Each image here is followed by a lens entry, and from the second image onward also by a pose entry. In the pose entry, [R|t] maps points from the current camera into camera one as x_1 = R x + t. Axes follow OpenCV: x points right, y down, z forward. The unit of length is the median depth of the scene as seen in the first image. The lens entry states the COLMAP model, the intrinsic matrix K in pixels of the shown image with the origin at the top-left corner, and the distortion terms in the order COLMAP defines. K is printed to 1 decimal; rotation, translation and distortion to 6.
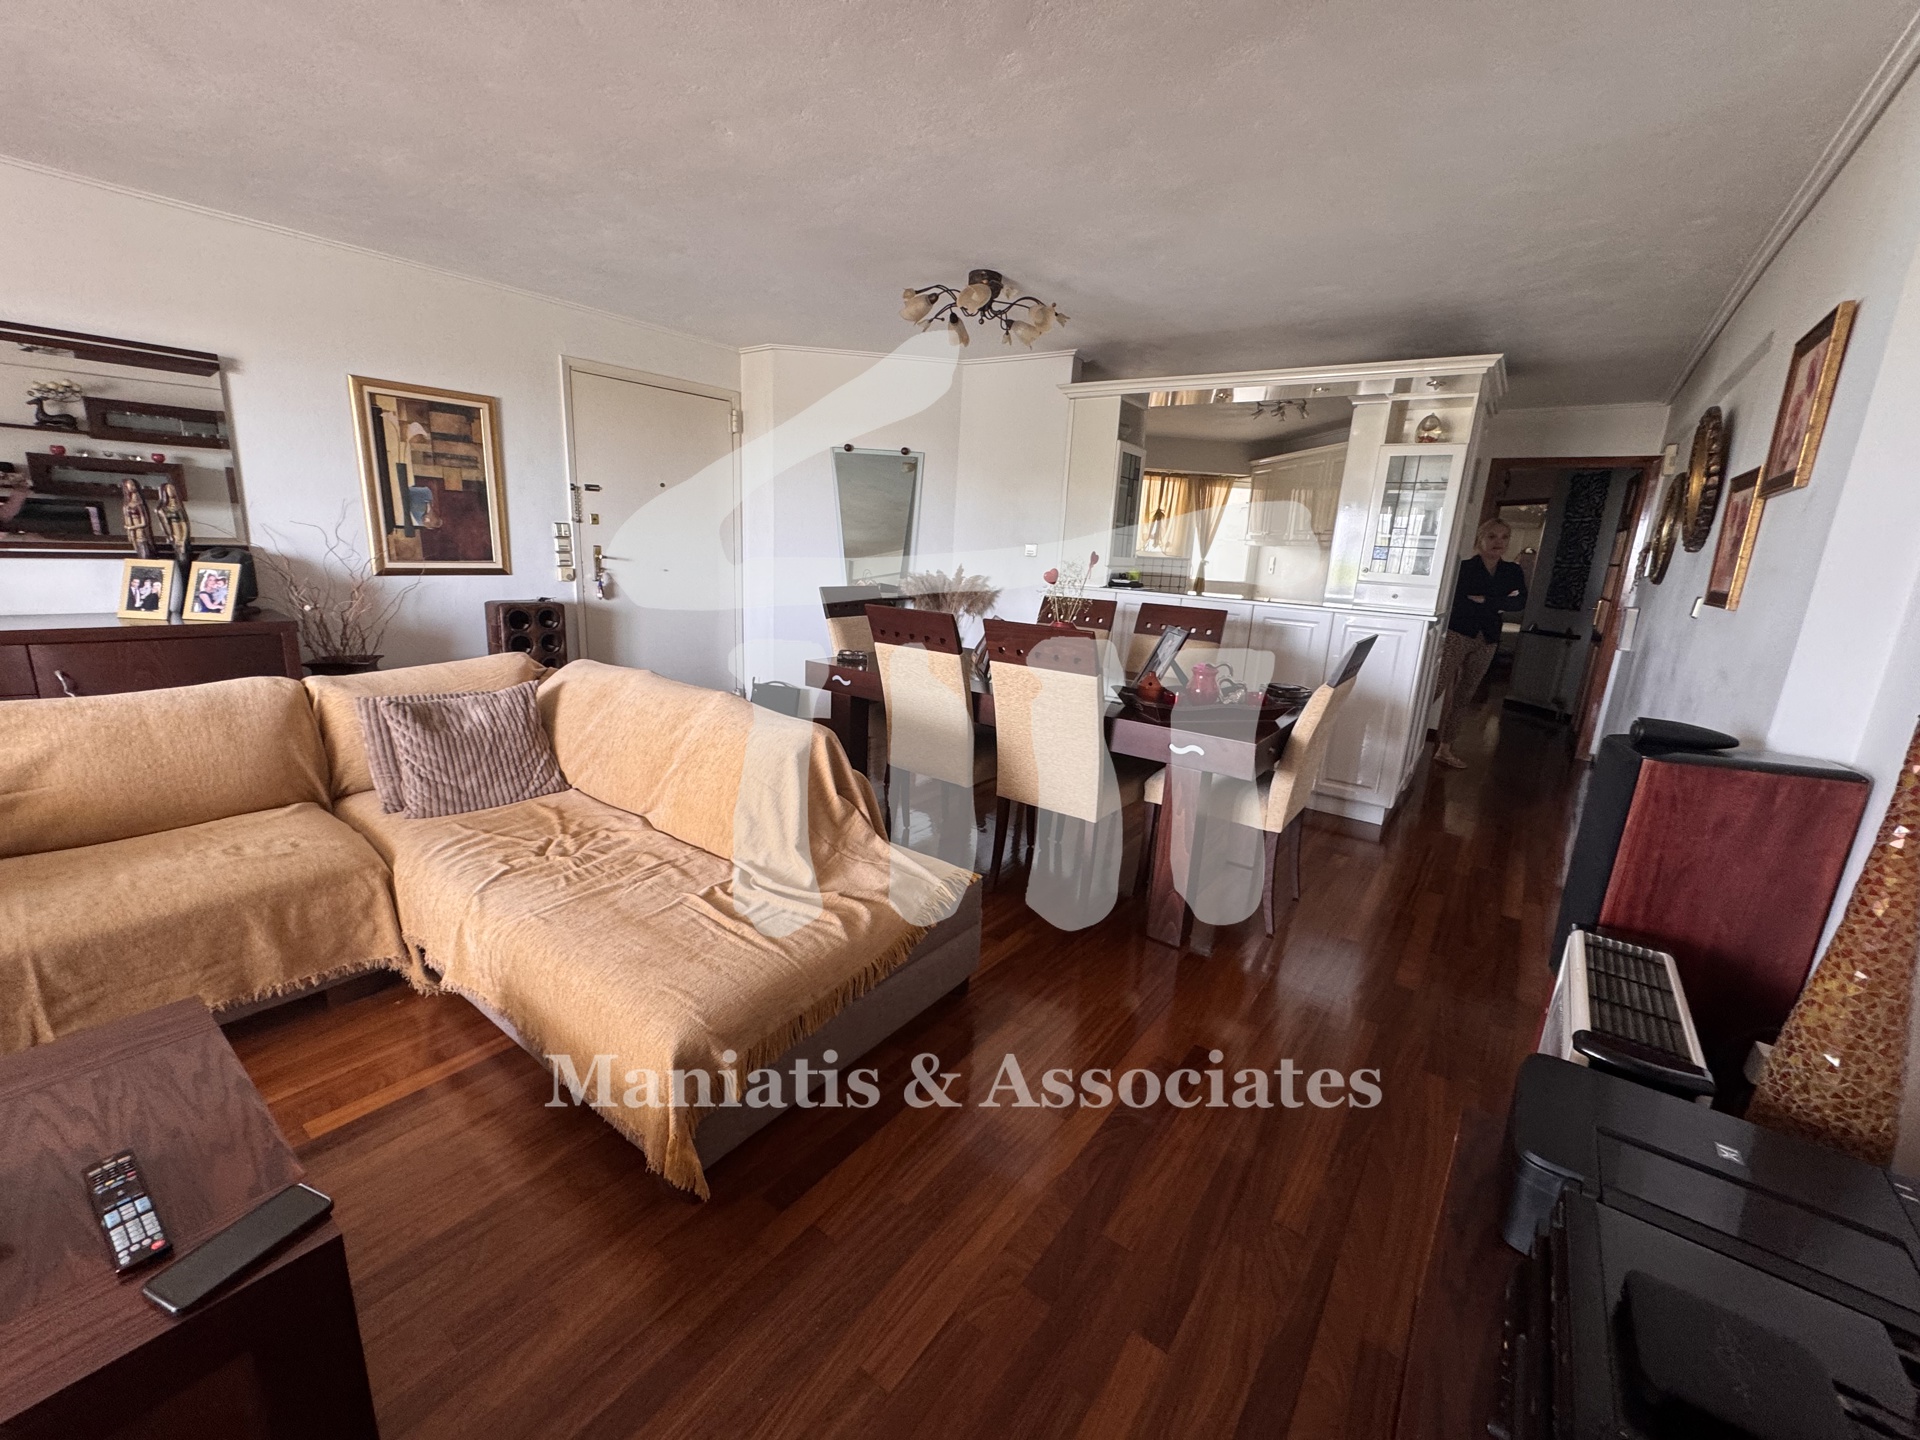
lens RADIAL K [[768.4, 0, 964.7], [0, 768.4, 721.8], [0, 0, 1]] dist [-0.003416, 0.000449]
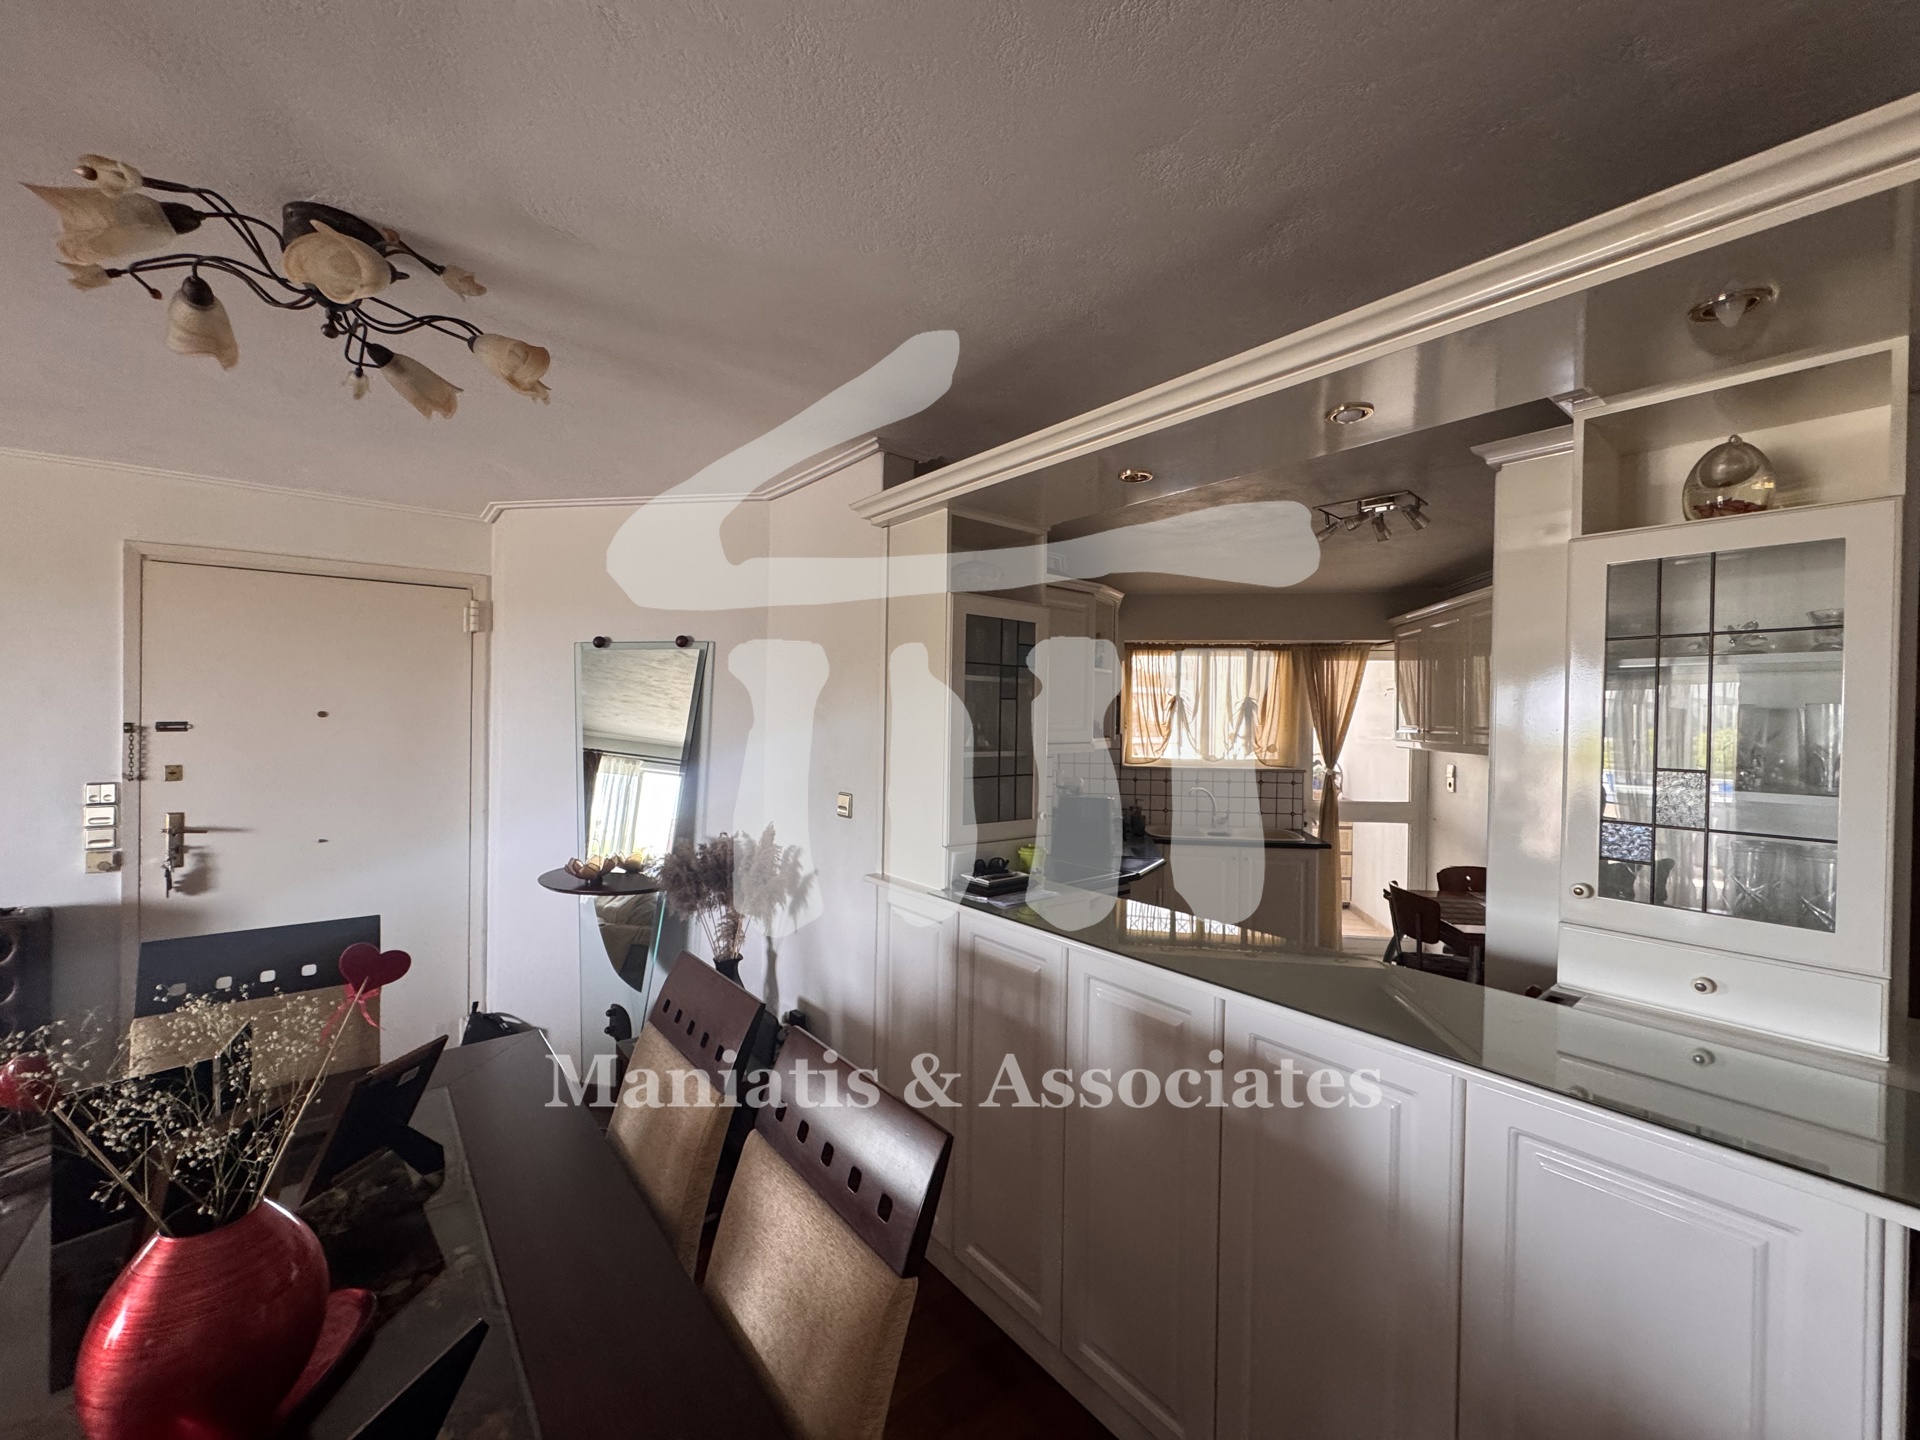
lens RADIAL K [[768.4, 0, 963.6], [0, 768.4, 719.9], [0, 0, 1]] dist [-0.003416, 0.000449]
pose [[0.964750, -0.038399, -0.260353, 0.414560], [-0.023476, 0.972797, -0.230465, -0.220301], [0.262120, 0.228453, 0.937604, 0.706441]]
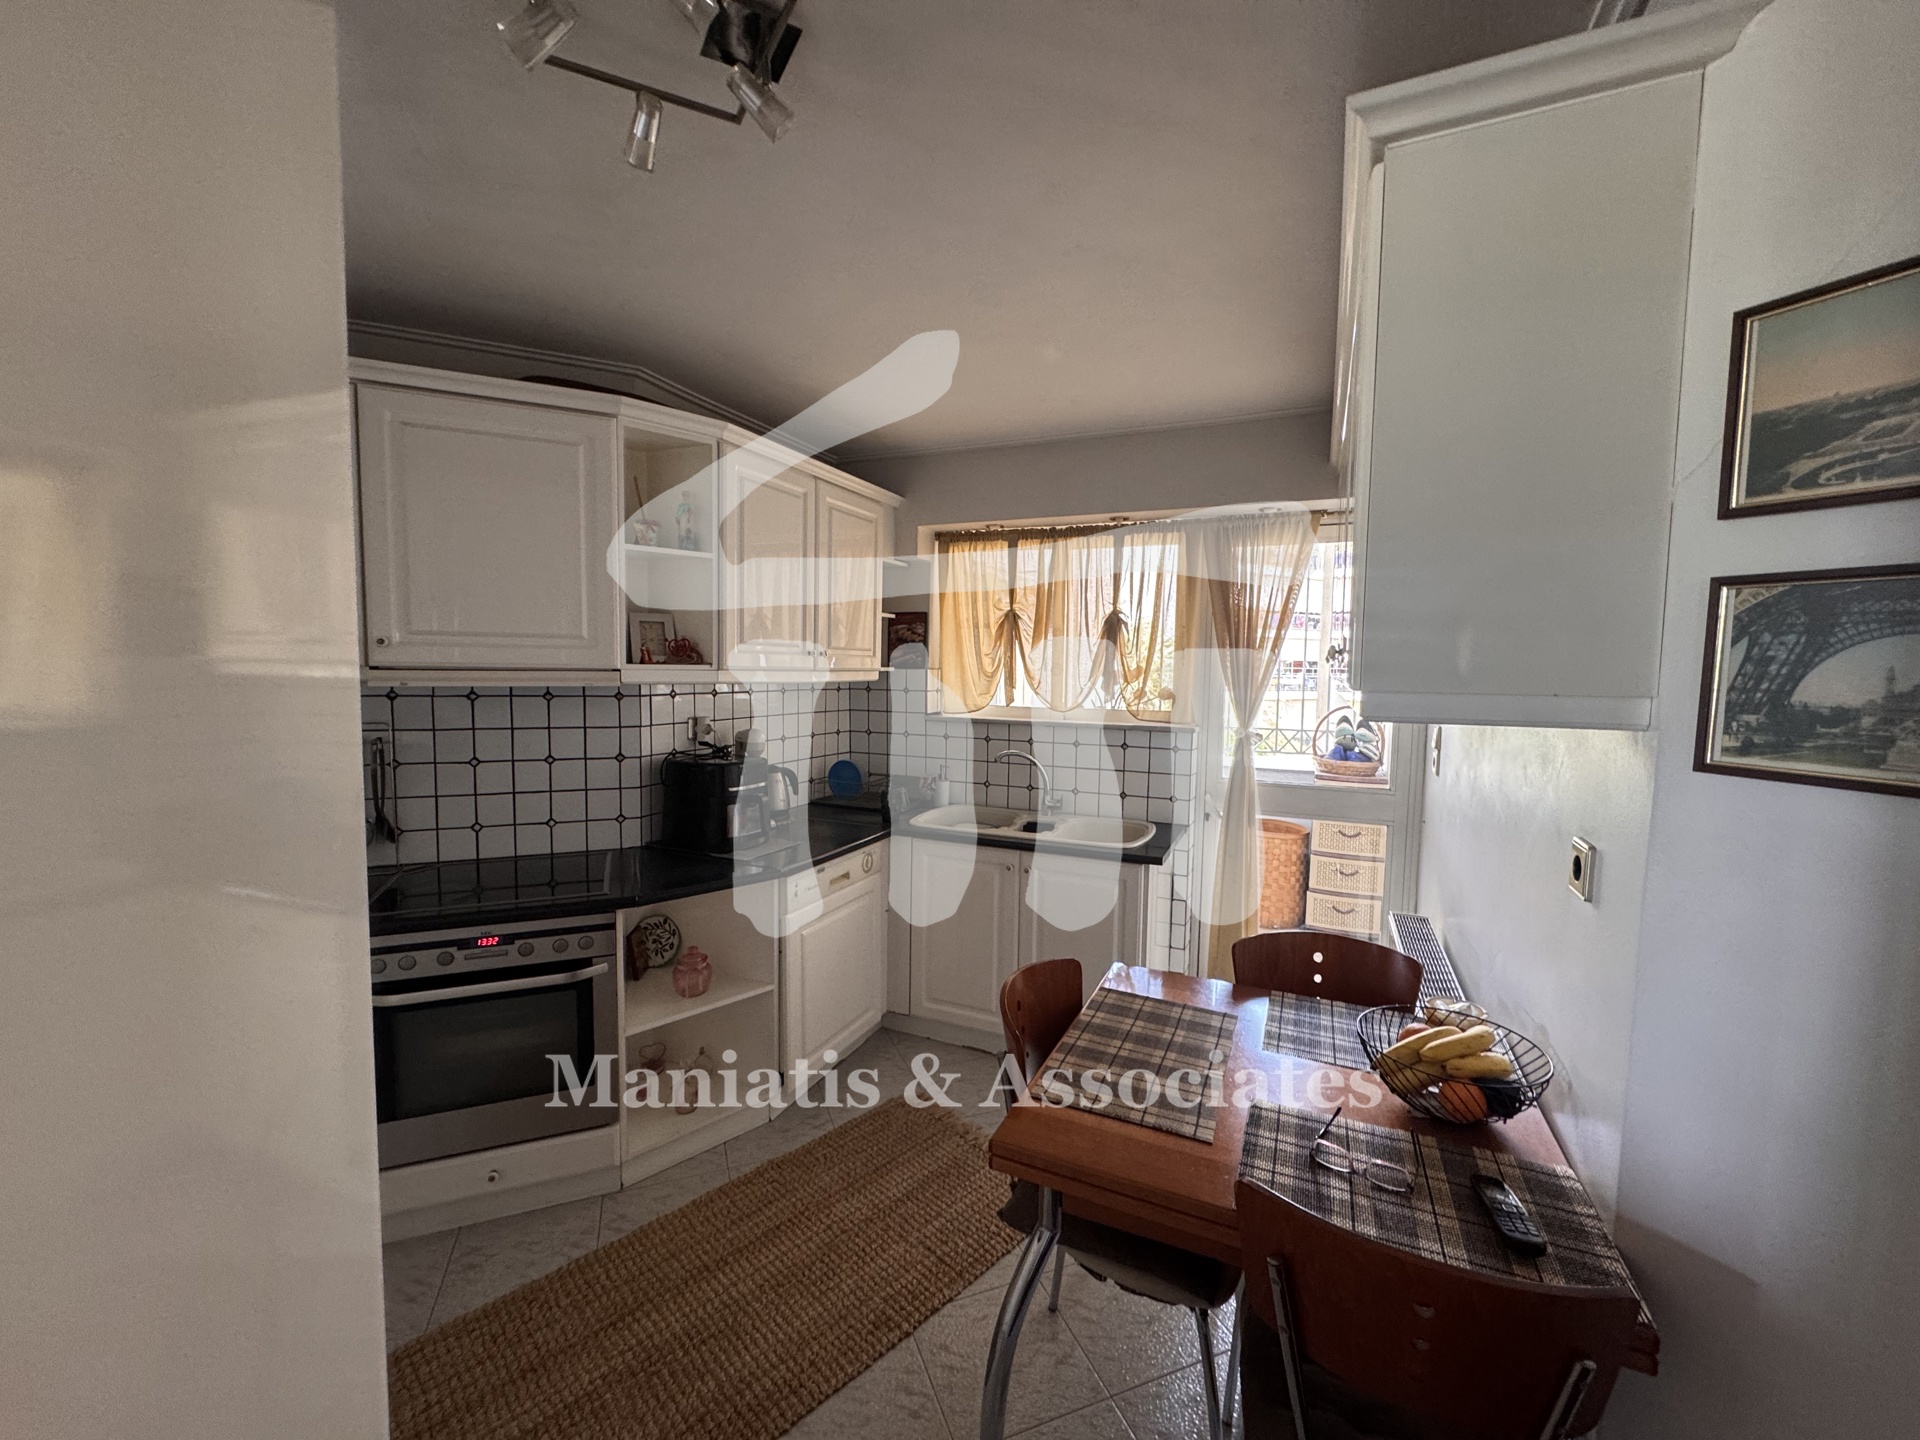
lens RADIAL K [[768.4, 0, 969.0], [0, 768.4, 724.9], [0, 0, 1]] dist [-0.003416, 0.000449]
pose [[0.860975, 0.000395, -0.508648, 0.871586], [-0.089729, 0.984435, -0.151118, -0.323832], [0.500671, 0.175750, 0.847609, 1.367634]]
